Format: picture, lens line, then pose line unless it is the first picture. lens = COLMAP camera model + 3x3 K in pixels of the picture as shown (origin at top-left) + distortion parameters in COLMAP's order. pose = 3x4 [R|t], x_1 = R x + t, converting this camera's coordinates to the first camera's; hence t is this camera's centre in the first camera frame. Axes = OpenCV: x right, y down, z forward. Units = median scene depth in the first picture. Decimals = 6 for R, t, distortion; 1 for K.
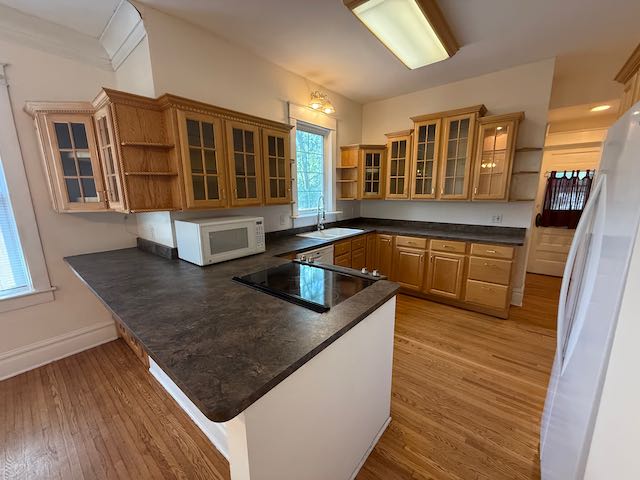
lens RADIAL K [[254.7, 0, 318.9], [0, 254.7, 240.4], [0, 0, 1]] dist [0.000087, -0.000138]
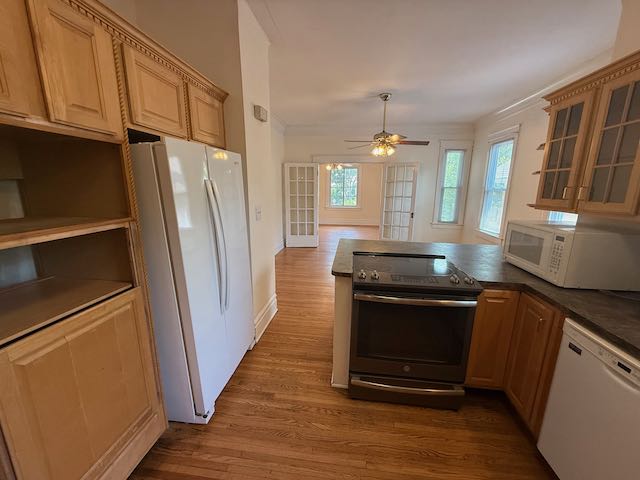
lens RADIAL K [[254.7, 0, 318.9], [0, 254.7, 240.4], [0, 0, 1]] dist [0.000087, -0.000138]
pose [[-0.846955, 0.113848, -0.519332, 0.469759], [-0.098466, 0.926317, 0.363651, -0.180897], [0.522467, 0.359132, -0.773338, 0.887997]]
